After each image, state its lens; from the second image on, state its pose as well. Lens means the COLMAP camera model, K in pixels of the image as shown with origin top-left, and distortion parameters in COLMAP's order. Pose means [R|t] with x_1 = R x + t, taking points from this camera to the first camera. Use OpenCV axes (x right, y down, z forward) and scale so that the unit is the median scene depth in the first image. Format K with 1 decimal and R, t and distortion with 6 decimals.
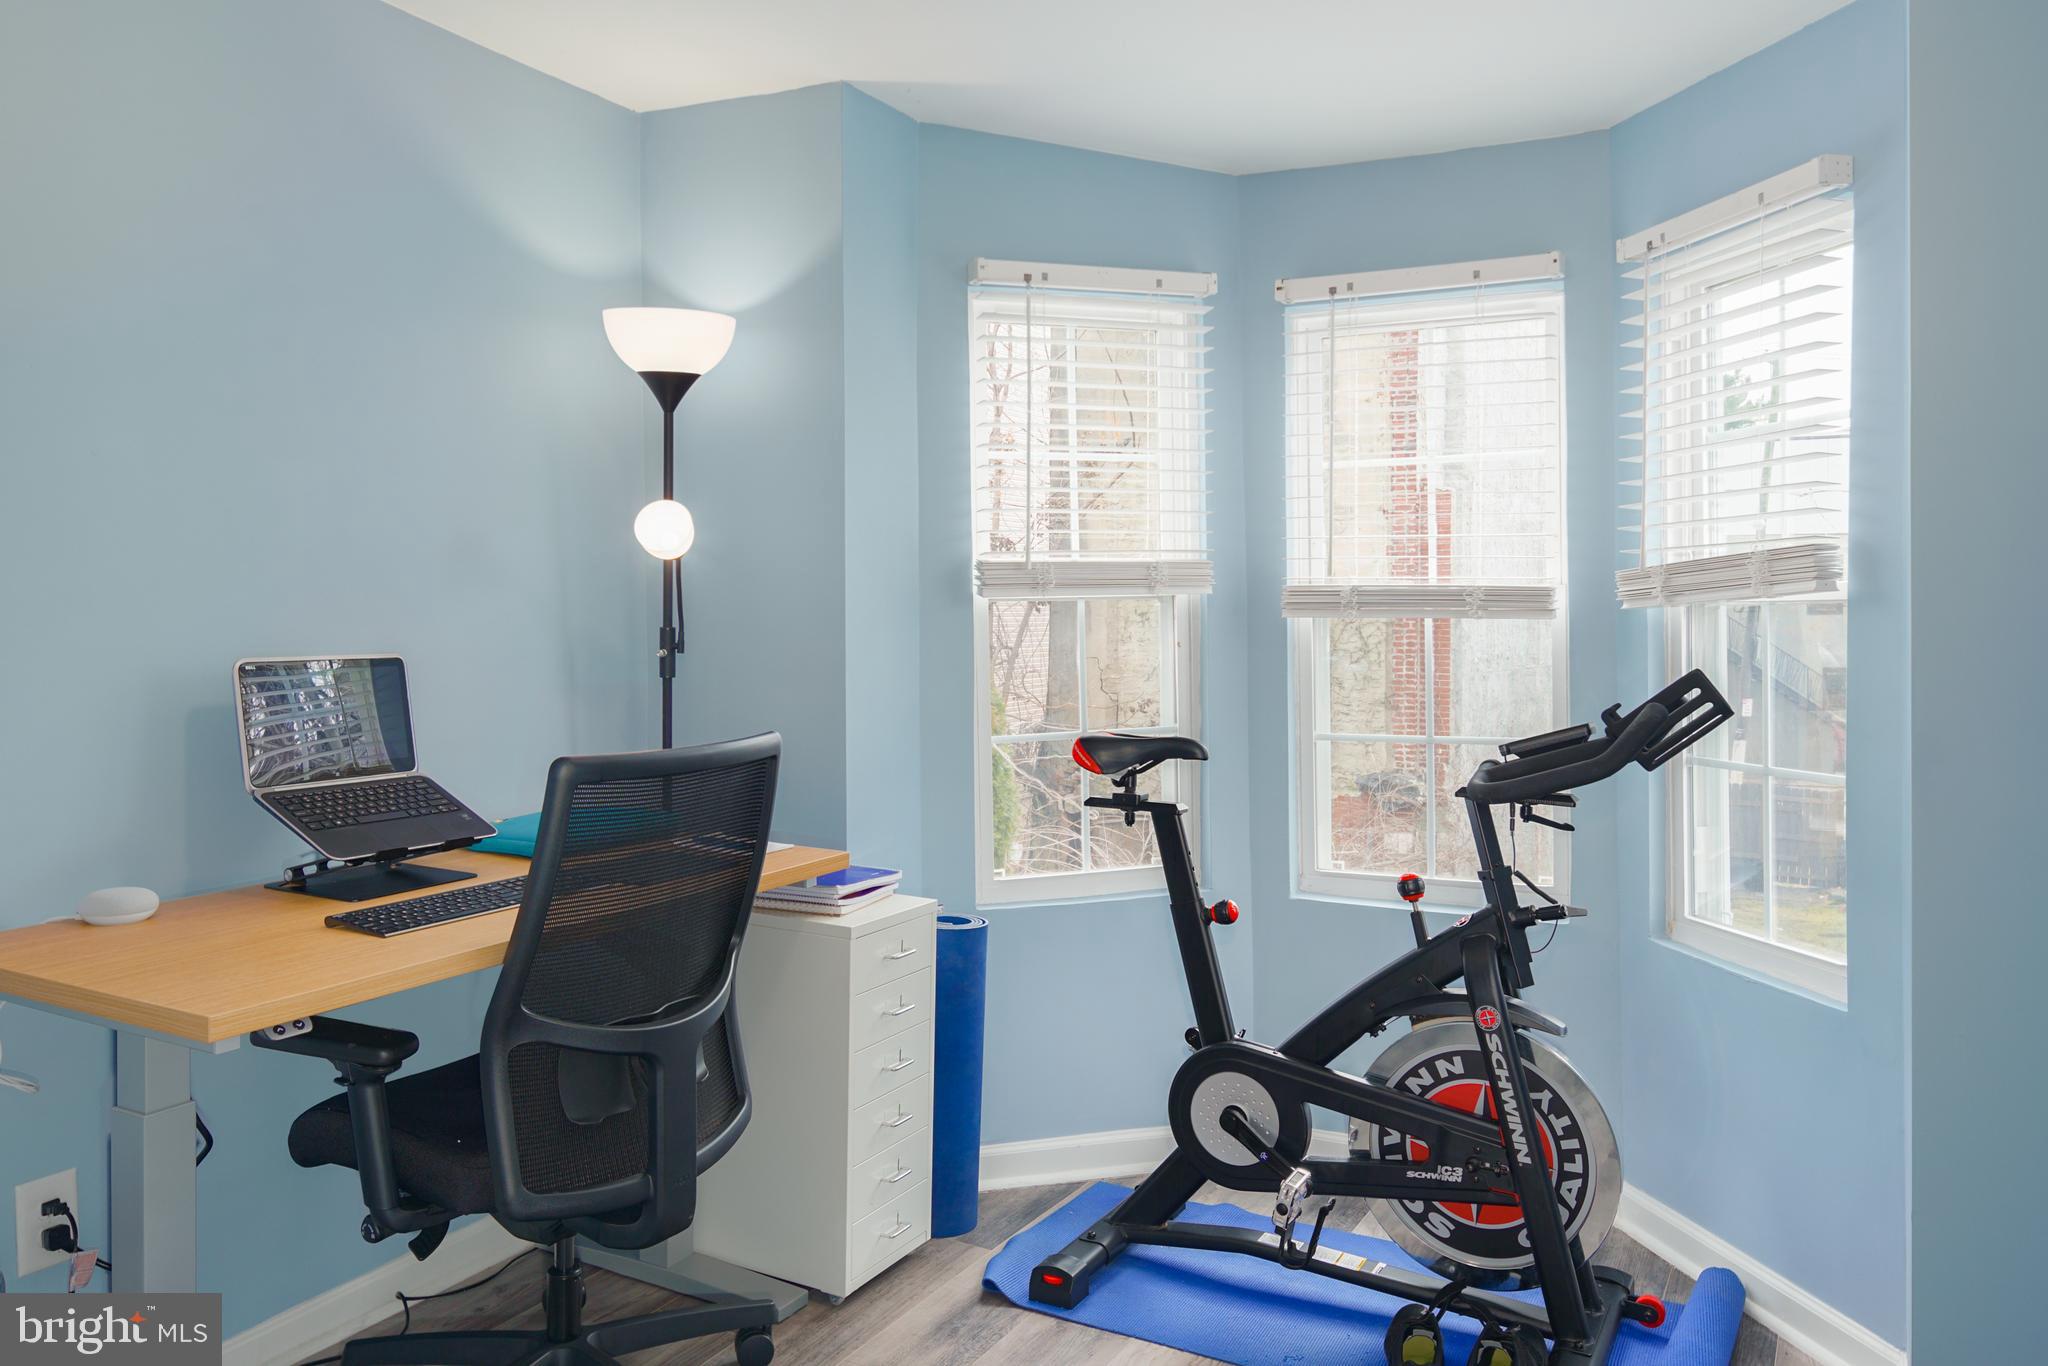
lens RADIAL K [[1557.1, 0, 1031.3], [0, 1557.1, 658.9], [0, 0, 1]] dist [0.003856, -0.002081]
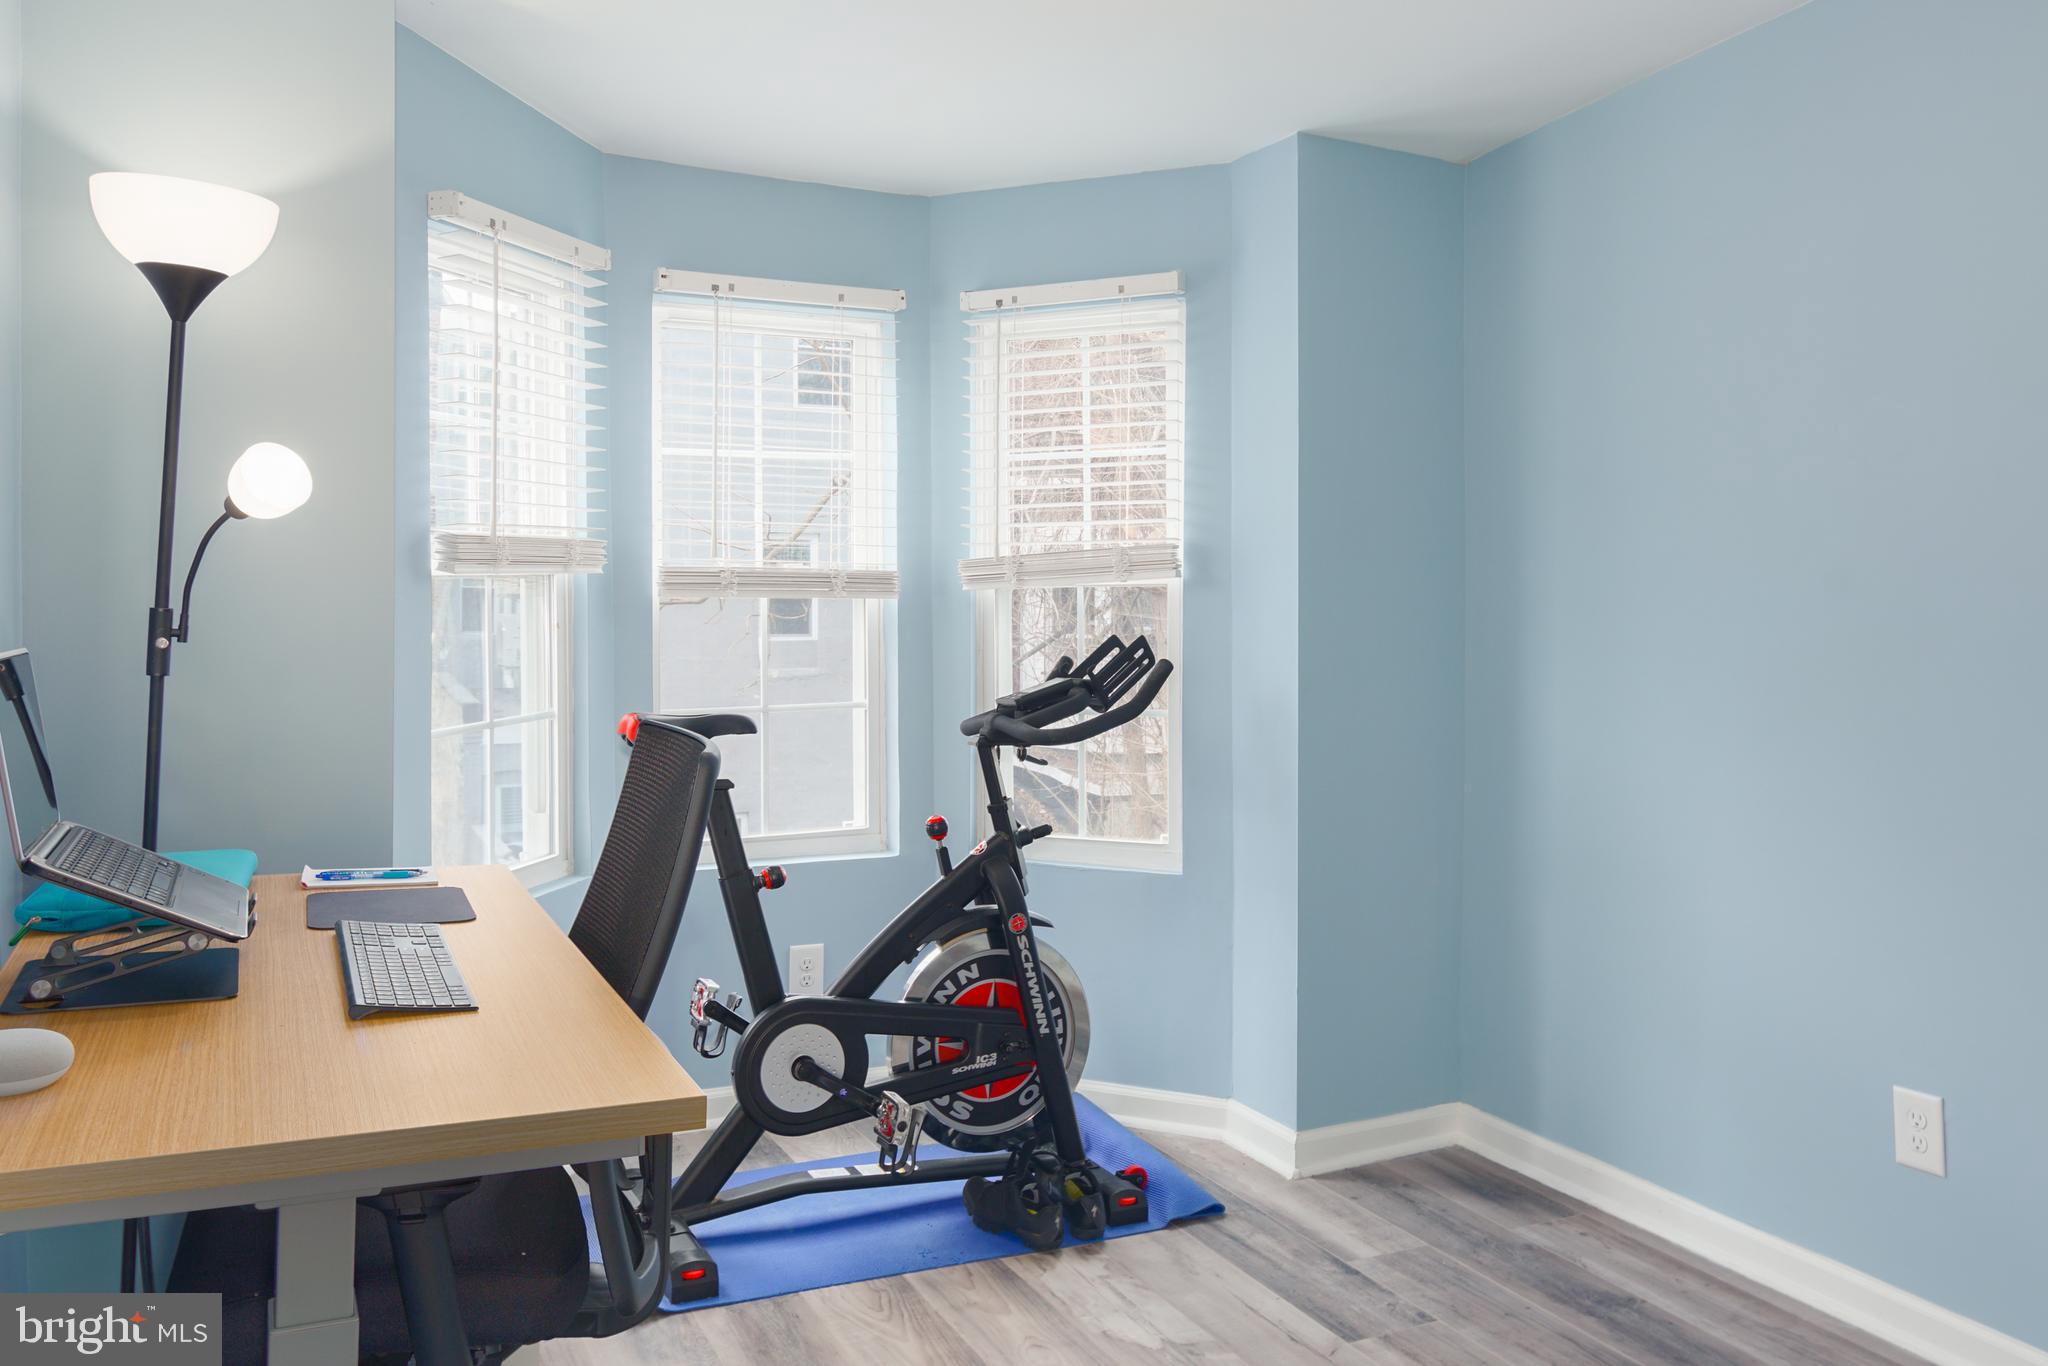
lens RADIAL K [[1581.0, 0, 1026.5], [0, 1581.0, 626.3], [0, 0, 1]] dist [0.008524, 0.004557]
pose [[0.592273, -0.012928, 0.805633, -0.668522], [0.022418, 0.999749, -0.000437, -0.002169], [-0.805425, 0.018320, 0.592414, 0.241251]]
